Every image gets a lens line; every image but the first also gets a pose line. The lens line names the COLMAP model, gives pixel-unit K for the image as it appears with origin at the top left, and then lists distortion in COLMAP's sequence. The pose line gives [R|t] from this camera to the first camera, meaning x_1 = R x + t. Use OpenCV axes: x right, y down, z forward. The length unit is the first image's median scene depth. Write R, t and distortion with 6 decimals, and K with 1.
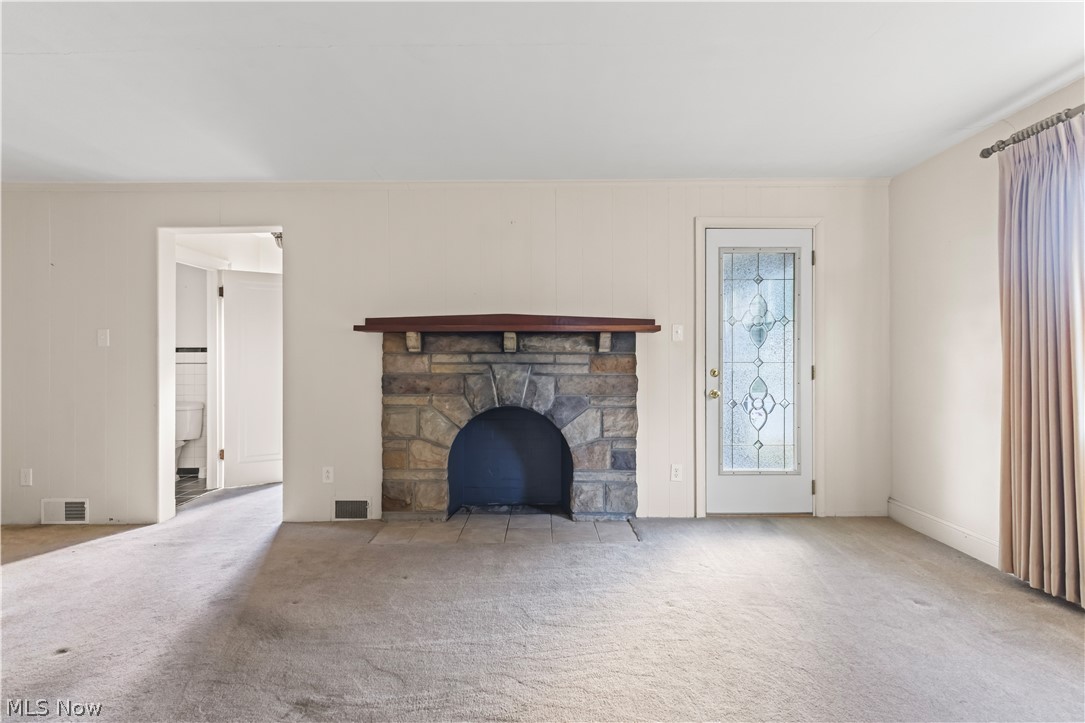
lens RADIAL K [[475.9, 0, 542.5], [0, 475.9, 355.3], [0, 0, 1]] dist [0.006900, 0.000244]
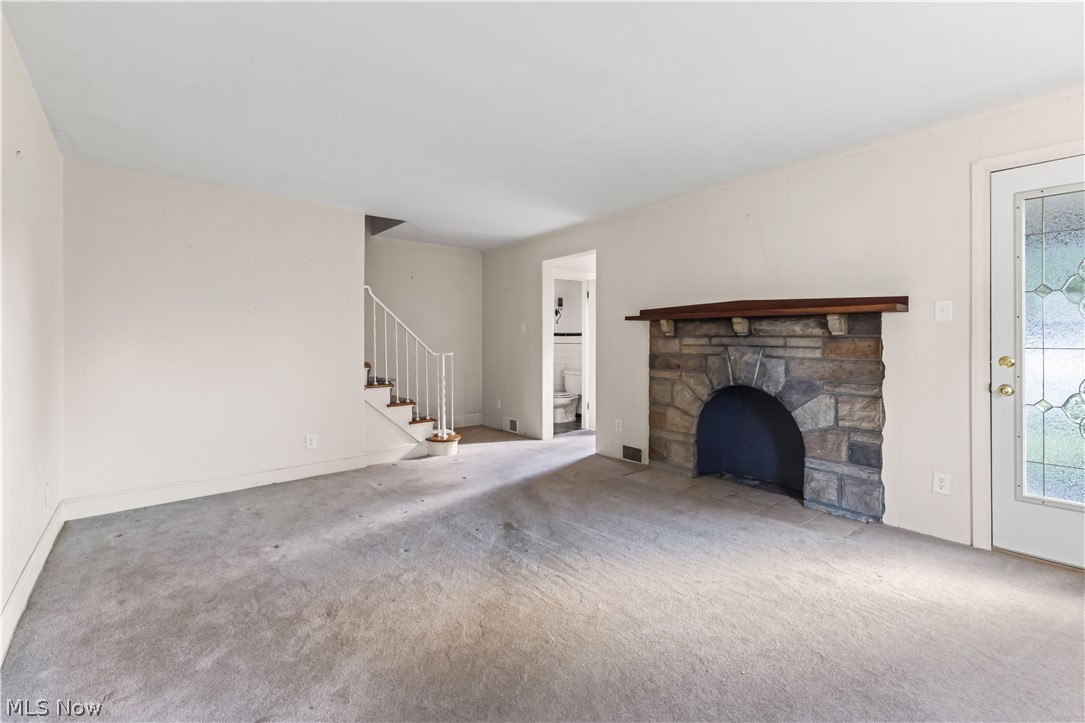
lens RADIAL K [[472.7, 0, 544.3], [0, 472.7, 331.8], [0, 0, 1]] dist [0.002344, 0.000199]
pose [[0.637953, -0.010491, -0.770004, 0.475164], [0.002801, 0.999932, -0.011303, -0.004470], [0.770070, 0.005053, 0.637939, -0.037916]]
